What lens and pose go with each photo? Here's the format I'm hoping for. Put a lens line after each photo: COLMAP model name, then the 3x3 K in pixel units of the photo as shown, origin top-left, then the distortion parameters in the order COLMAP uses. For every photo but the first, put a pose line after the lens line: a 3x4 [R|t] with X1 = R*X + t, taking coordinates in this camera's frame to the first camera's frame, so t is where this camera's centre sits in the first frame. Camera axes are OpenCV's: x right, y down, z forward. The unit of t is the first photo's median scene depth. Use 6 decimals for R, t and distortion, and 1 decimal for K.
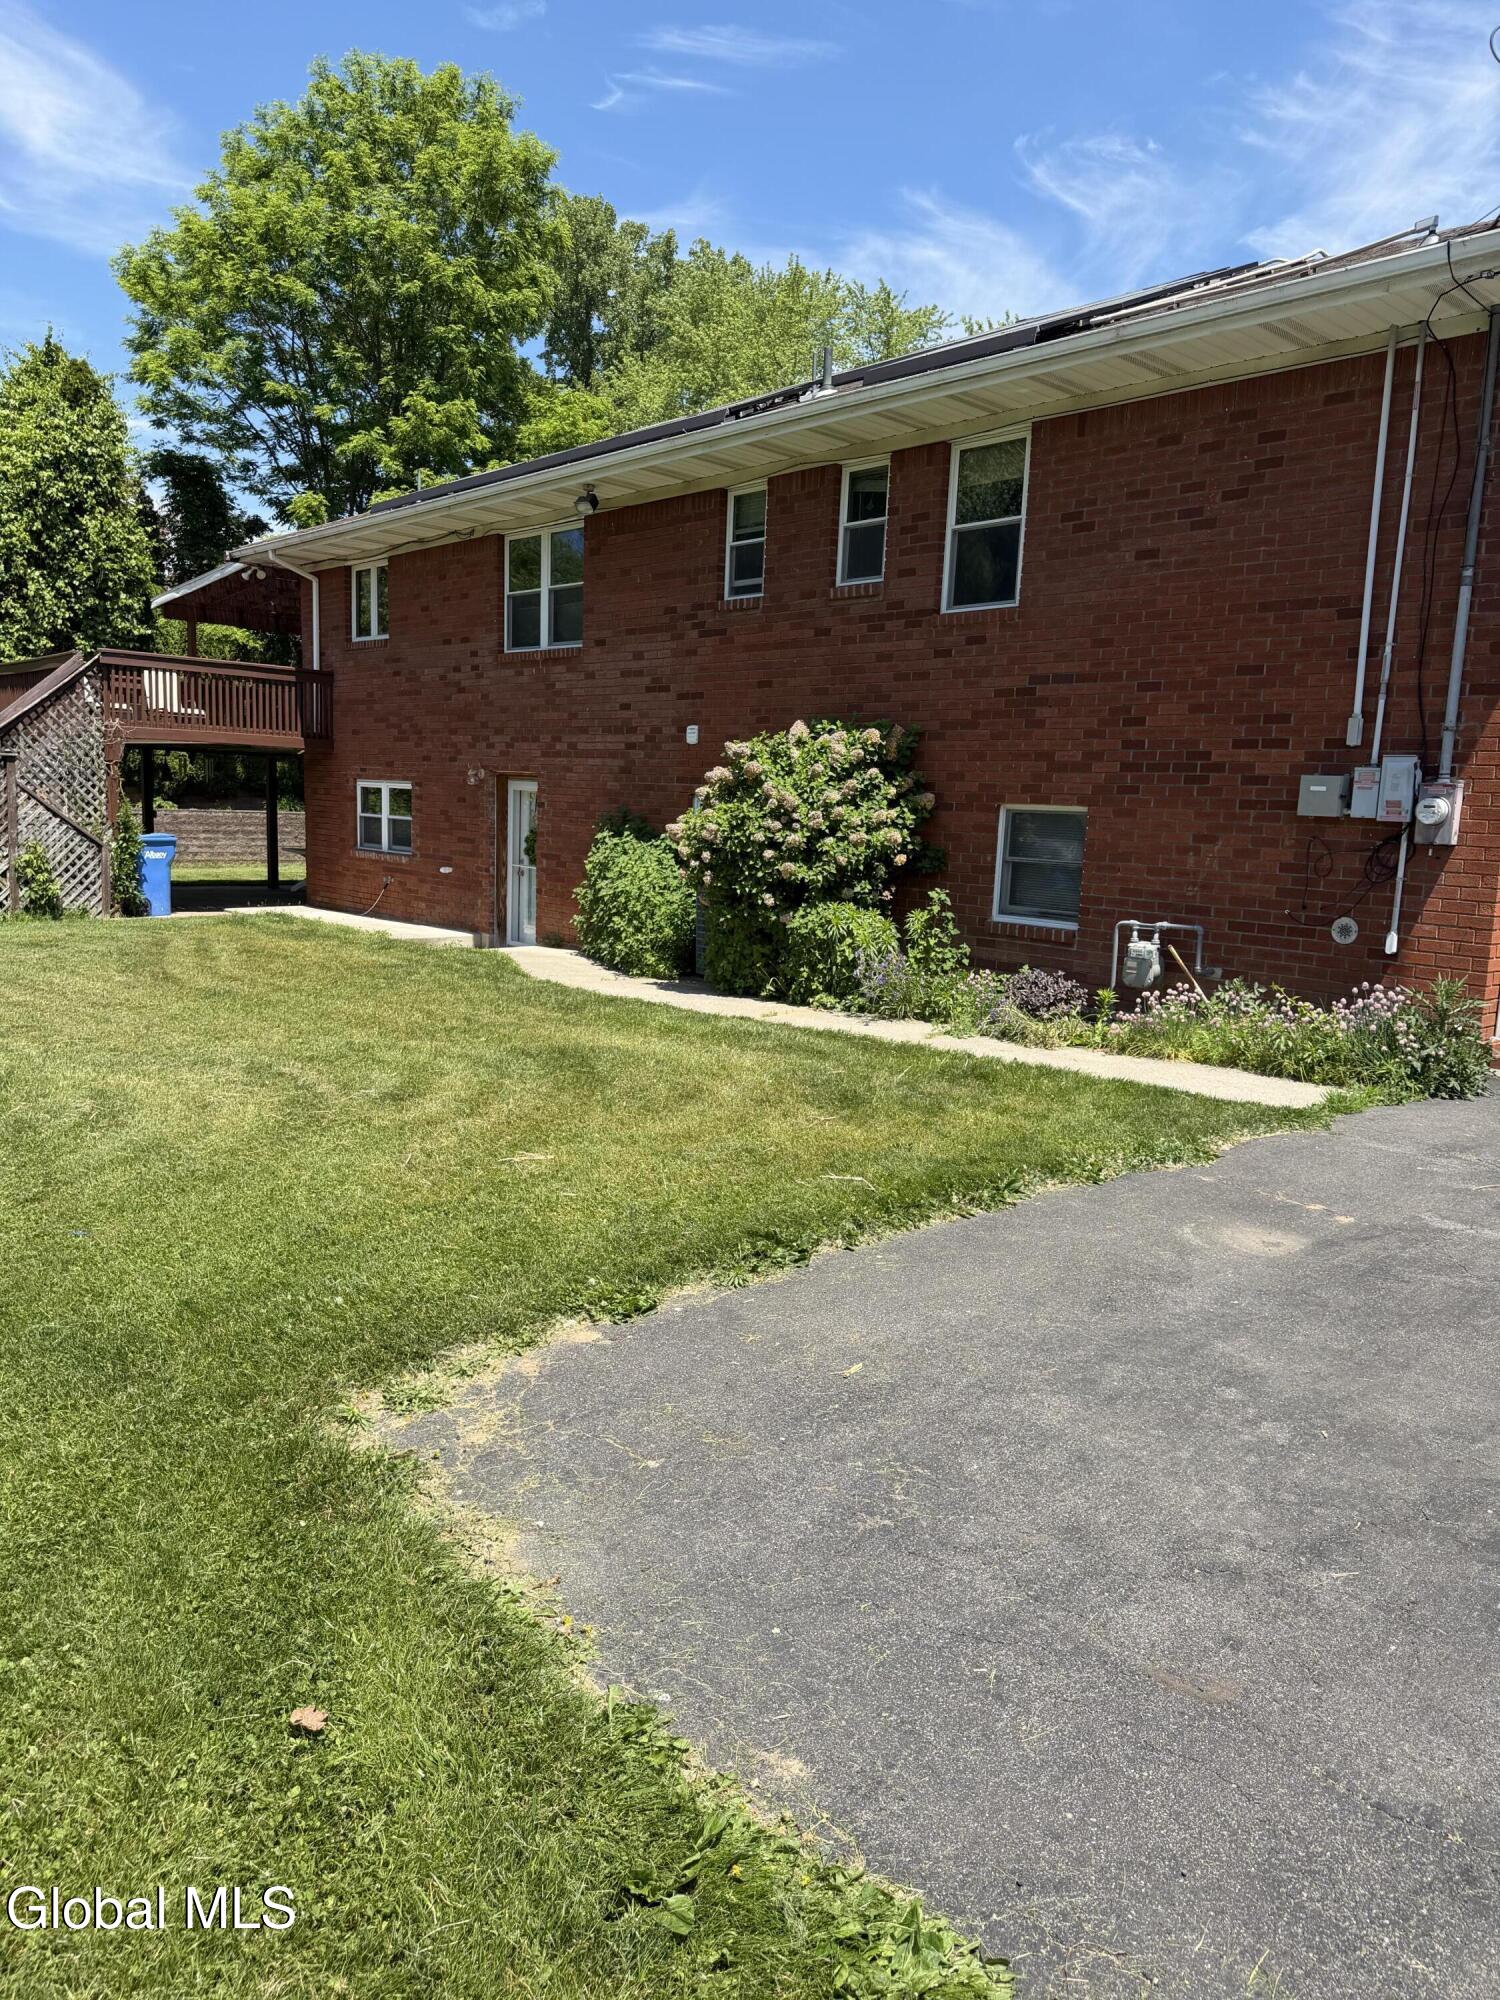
lens RADIAL K [[1367.4, 0, 703.1], [0, 1367.4, 1050.7], [0, 0, 1]] dist [0.029526, -0.000975]
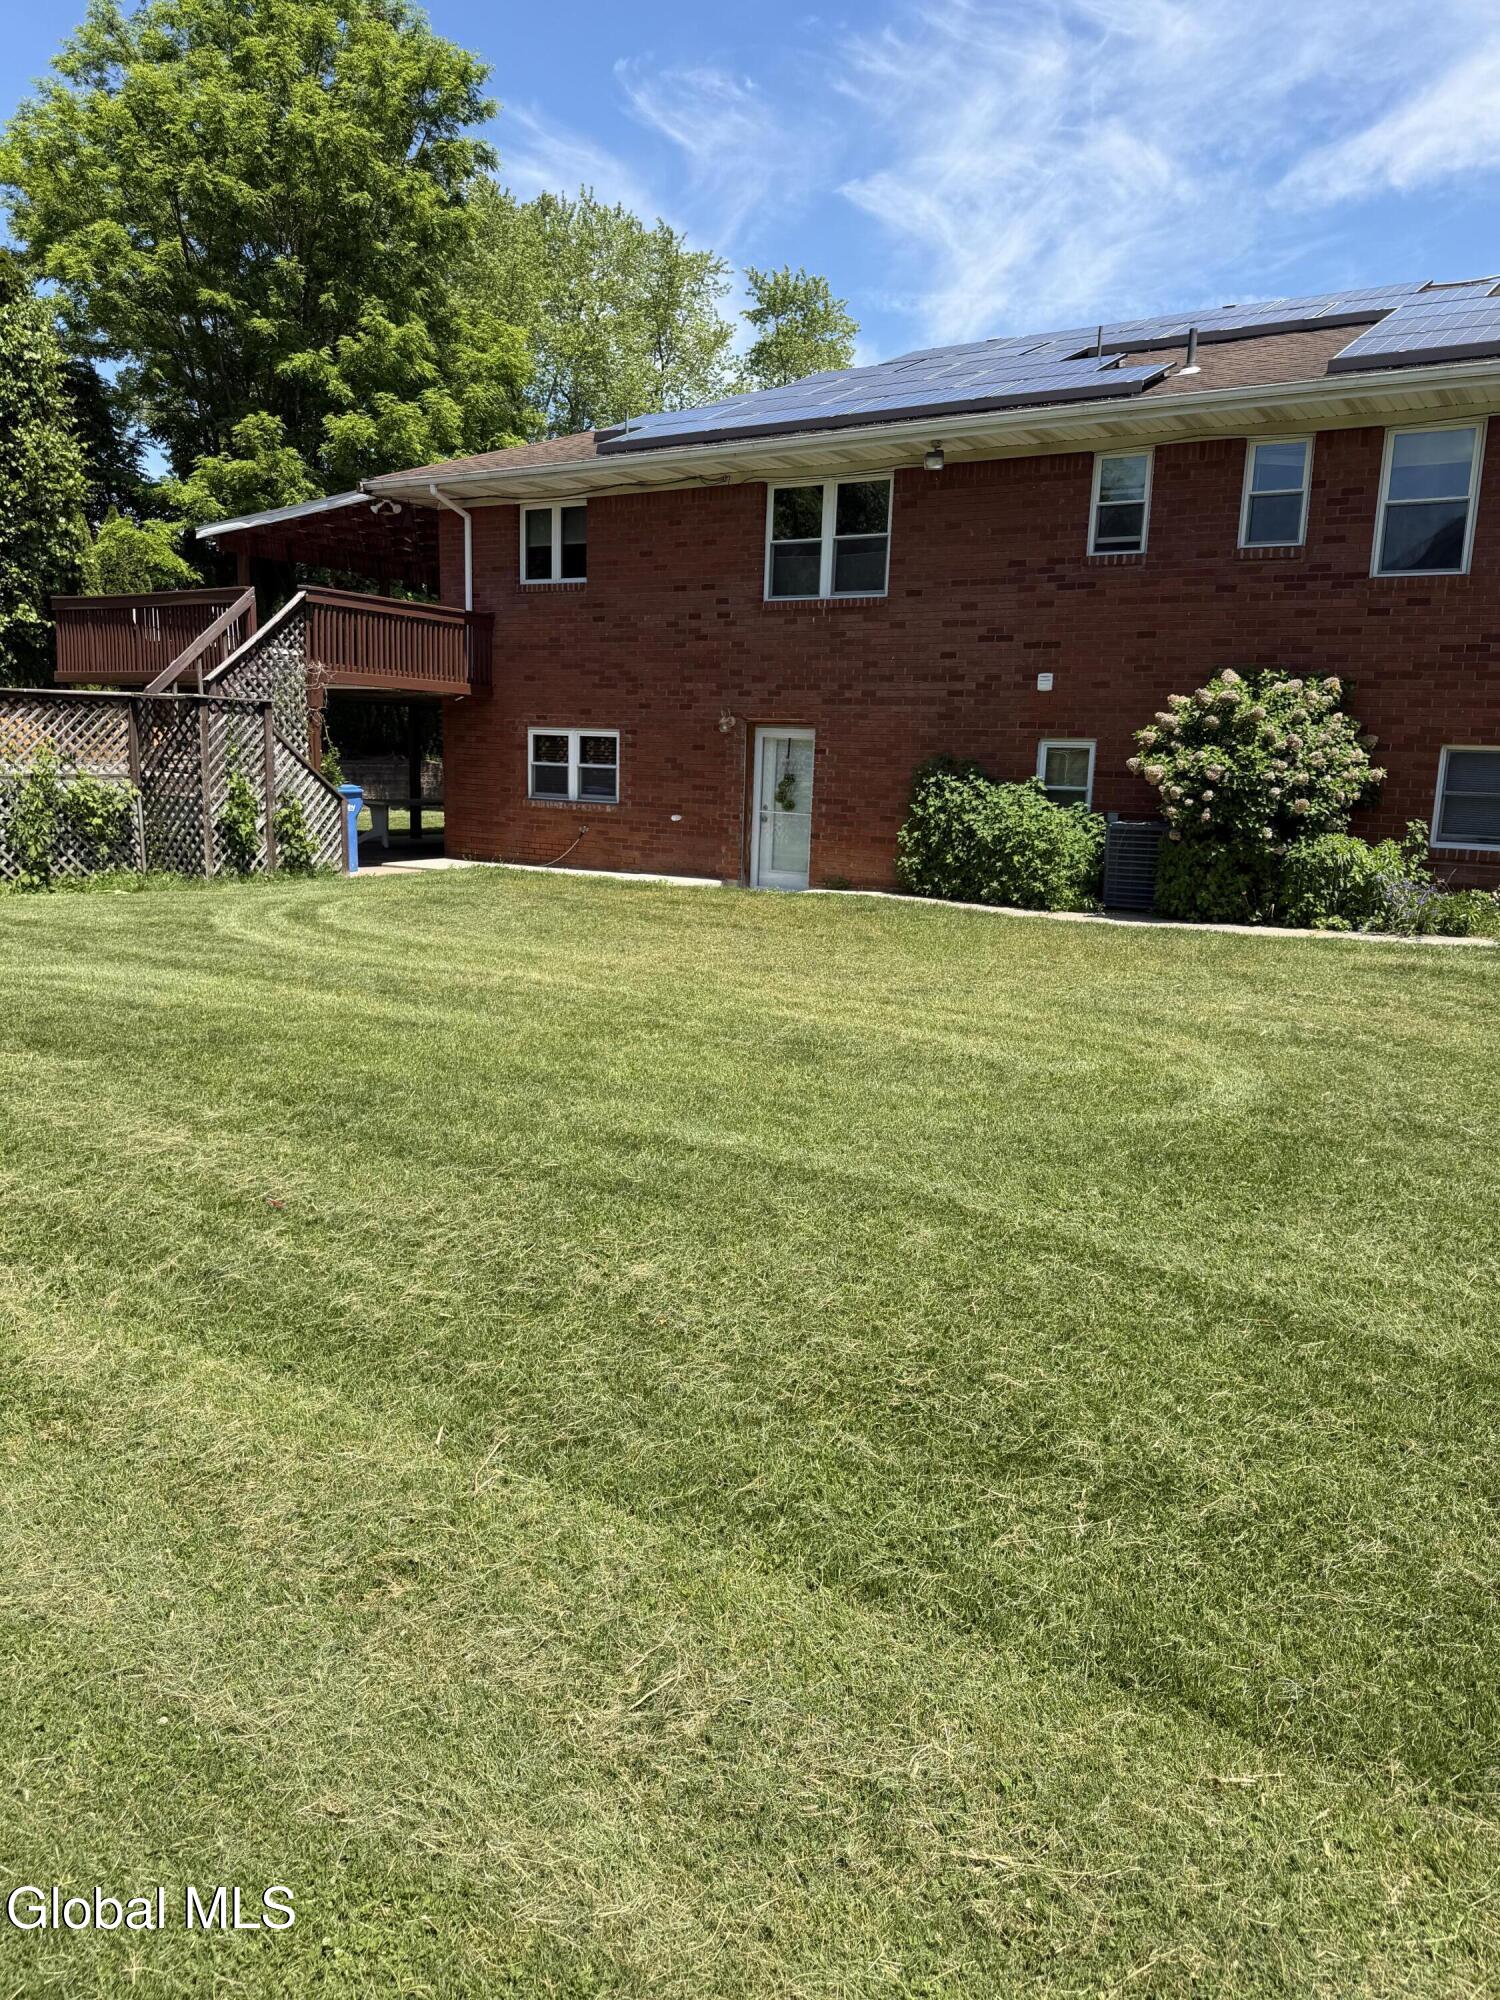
lens RADIAL K [[1426.7, 0, 673.0], [0, 1426.7, 1007.9], [0, 0, 1]] dist [0.058257, -0.003091]
pose [[0.971811, -0.047701, 0.230885, -0.455131], [0.047747, 0.998845, 0.005392, 0.000421], [-0.230876, 0.005784, 0.972966, -0.009200]]
